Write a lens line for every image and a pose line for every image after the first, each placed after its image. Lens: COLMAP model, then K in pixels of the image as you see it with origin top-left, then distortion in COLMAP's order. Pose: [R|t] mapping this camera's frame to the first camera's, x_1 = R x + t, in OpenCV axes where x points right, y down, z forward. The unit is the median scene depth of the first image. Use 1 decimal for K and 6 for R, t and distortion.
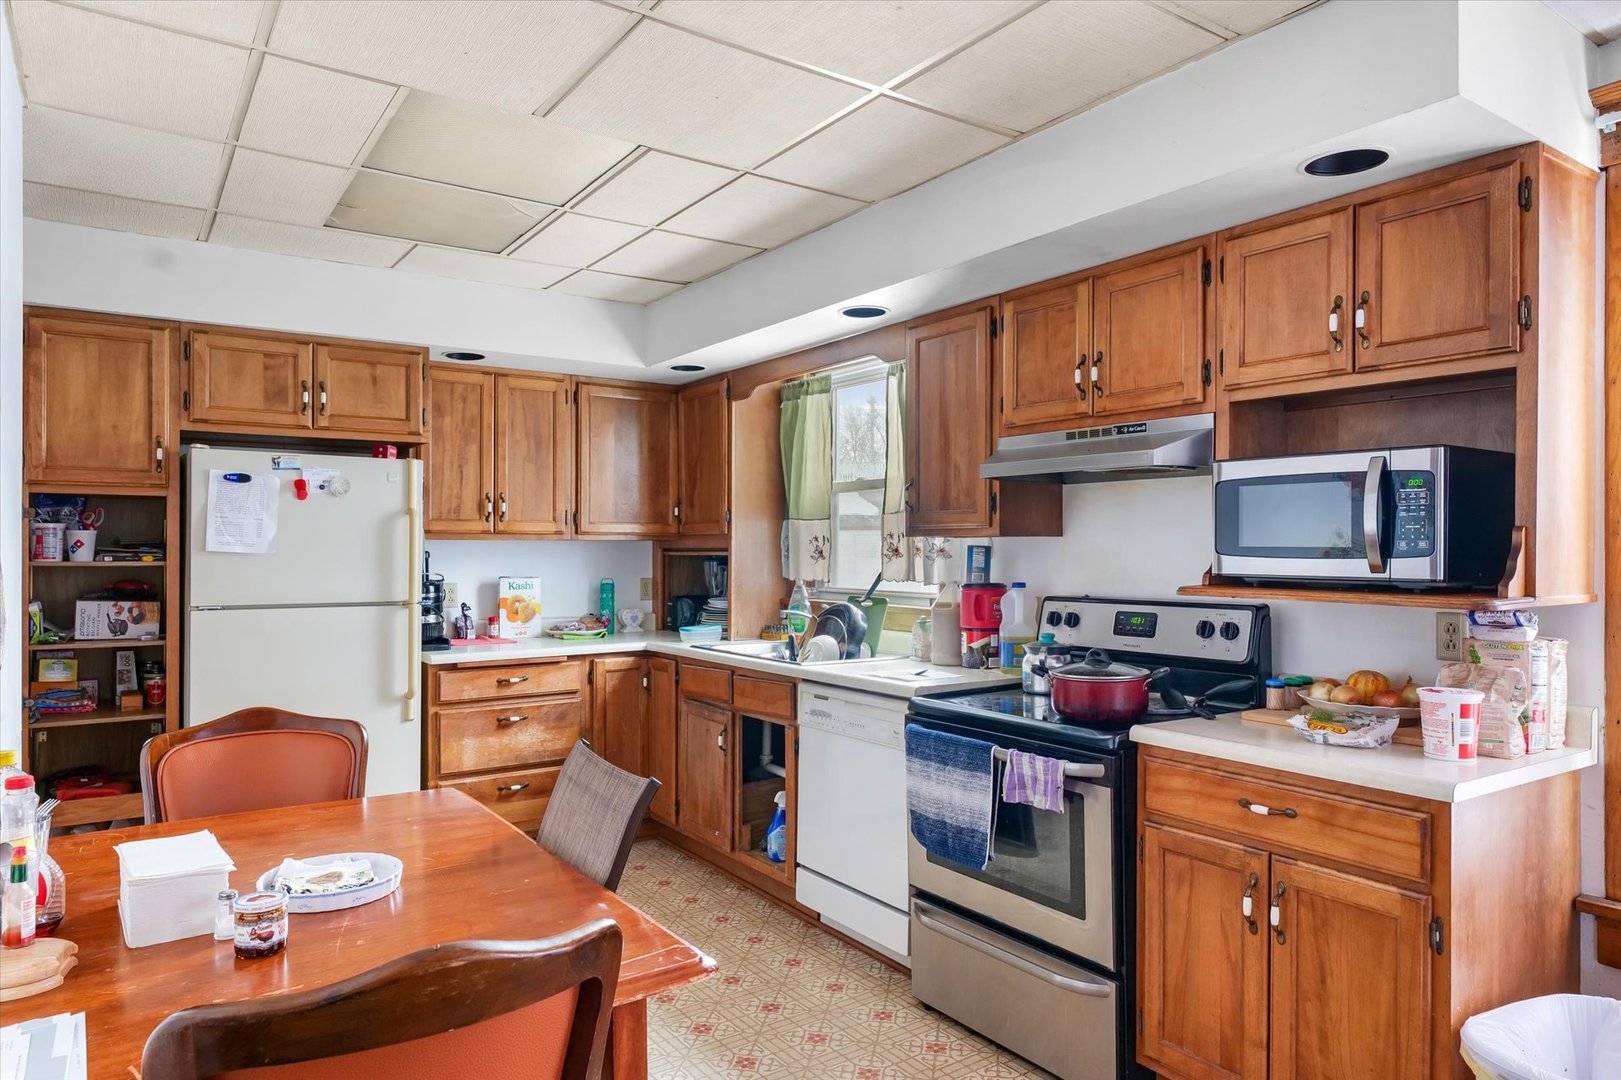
lens RADIAL K [[1012.8, 0, 814.5], [0, 1012.8, 559.5], [0, 0, 1]] dist [-0.000132, 0.000178]
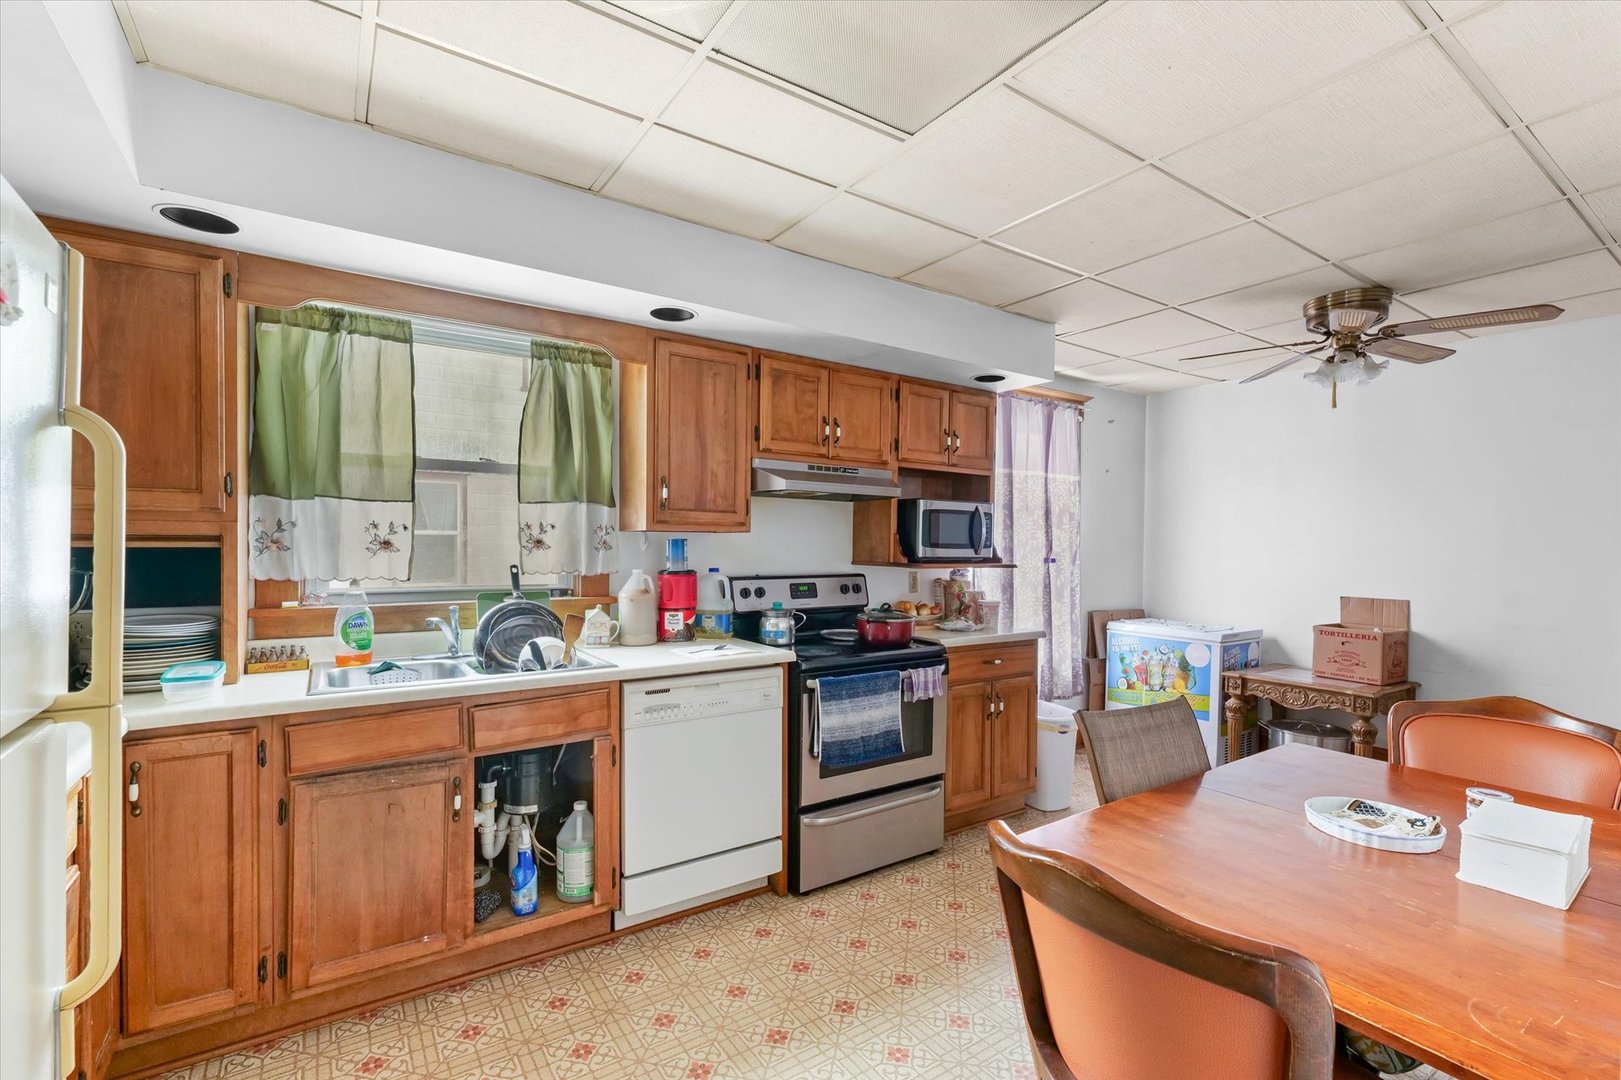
lens RADIAL K [[713.3, 0, 786.8], [0, 713.3, 560.5], [0, 0, 1]] dist [-0.002473, -0.000382]
pose [[0.022741, -0.026170, 0.999399, -0.698977], [-0.000594, 0.999657, 0.026190, -0.010706], [-0.999741, -0.001190, 0.022717, 0.880101]]
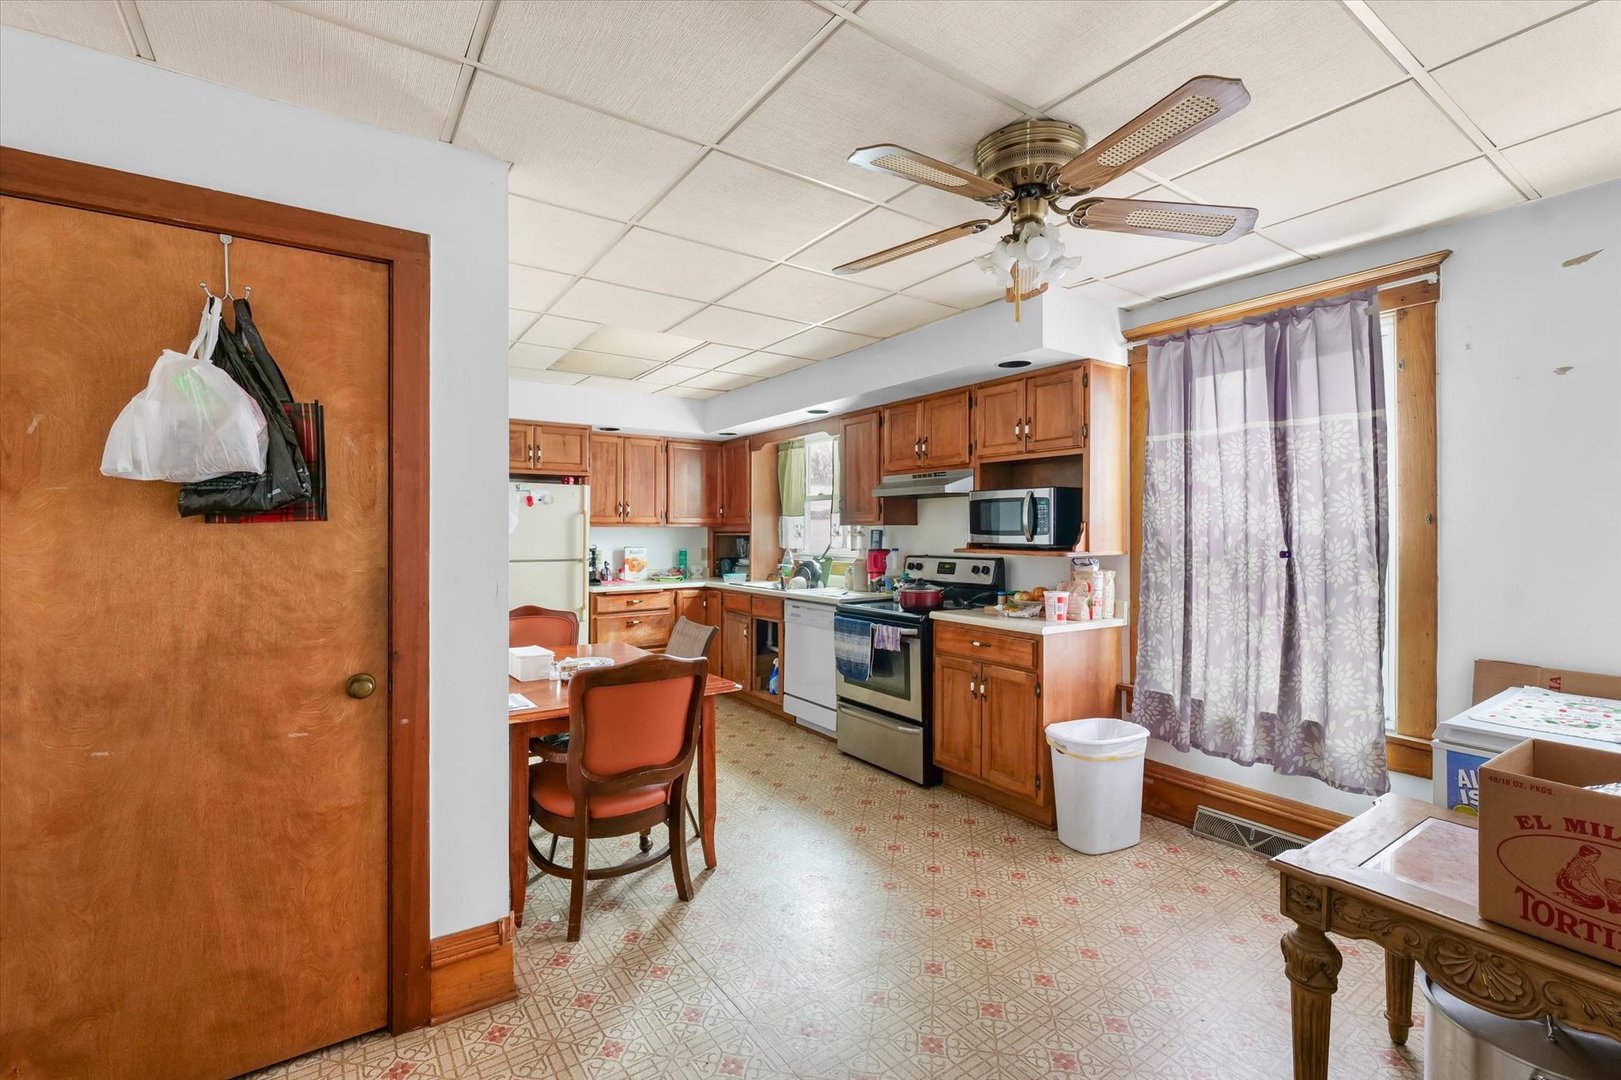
lens RADIAL K [[701.1, 0, 810.5], [0, 701.1, 540.0], [0, 0, 1]] dist [0.000642, 0.000024]
pose [[0.999994, 0.000002, -0.003341, 0.040328], [-0.000001, 1.000000, 0.000455, 0.005481], [0.003341, -0.000455, 0.999994, -0.371387]]
